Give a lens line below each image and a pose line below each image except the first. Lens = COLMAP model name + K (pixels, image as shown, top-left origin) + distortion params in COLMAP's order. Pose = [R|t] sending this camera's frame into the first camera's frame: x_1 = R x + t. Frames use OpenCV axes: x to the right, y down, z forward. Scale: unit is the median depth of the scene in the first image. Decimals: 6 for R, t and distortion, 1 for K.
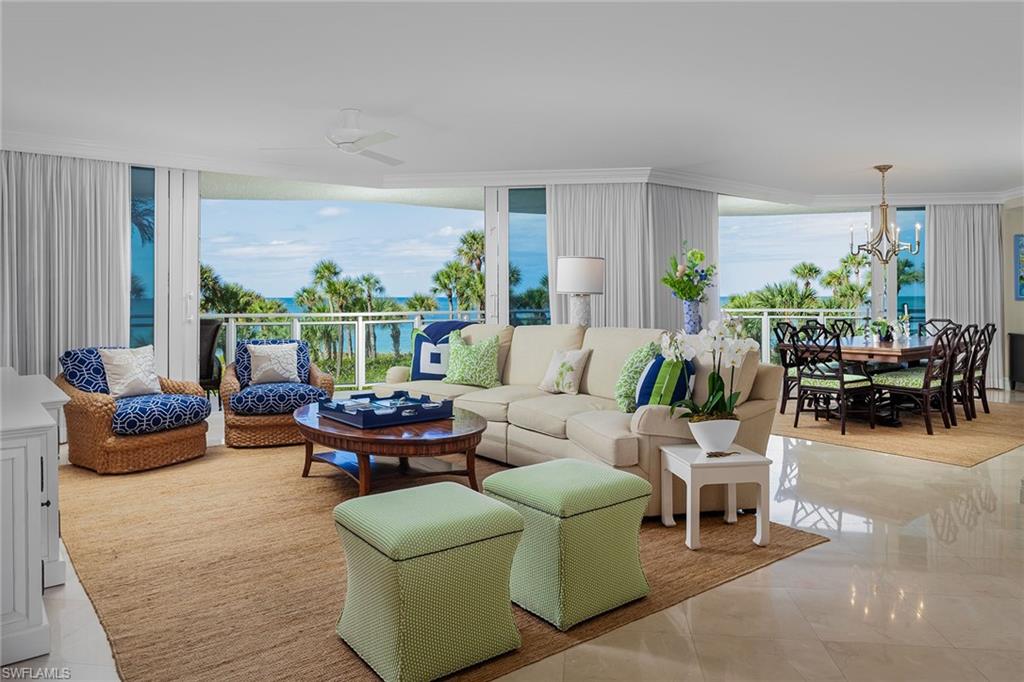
lens RADIAL K [[696.2, 0, 511.9], [0, 696.2, 295.6], [0, 0, 1]] dist [-0.009079, -0.001042]
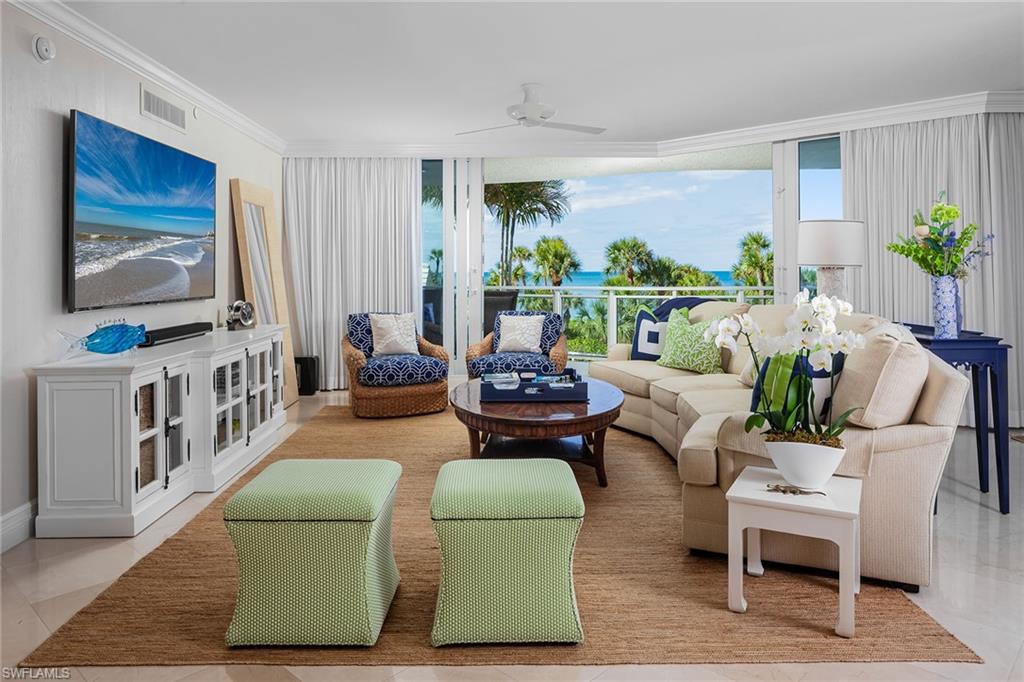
lens RADIAL K [[700.3, 0, 511.3], [0, 700.3, 274.3], [0, 0, 1]] dist [-0.001134, -0.001764]
pose [[0.796773, 0.002870, -0.604272, 0.296219], [0.001977, 0.999971, 0.007357, -0.000774], [0.604275, -0.007056, 0.796745, 0.146613]]
